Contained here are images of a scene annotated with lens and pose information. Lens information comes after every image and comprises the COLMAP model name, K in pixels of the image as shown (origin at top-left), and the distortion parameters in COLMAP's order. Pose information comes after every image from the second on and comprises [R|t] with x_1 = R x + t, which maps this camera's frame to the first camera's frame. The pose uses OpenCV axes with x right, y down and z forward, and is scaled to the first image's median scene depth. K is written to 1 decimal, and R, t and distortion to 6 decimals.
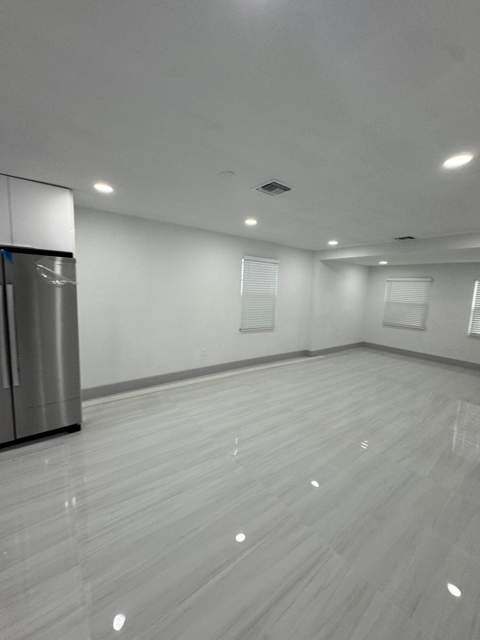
lens RADIAL K [[254.1, 0, 265.0], [0, 254.1, 323.7], [0, 0, 1]] dist [0.008554, -0.000946]
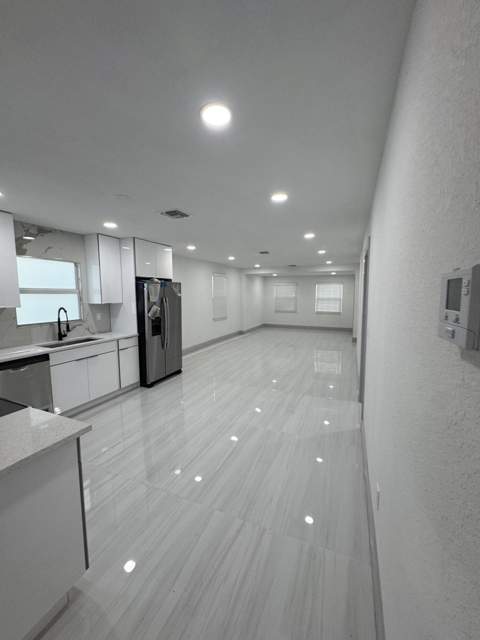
lens RADIAL K [[254.1, 0, 238.7], [0, 254.1, 318.2], [0, 0, 1]] dist [0.008554, -0.000946]
pose [[0.891344, -0.095120, 0.443235, -0.545986], [0.110602, 0.993823, -0.009142, 0.039900], [-0.439627, 0.057171, 0.896359, -0.420357]]
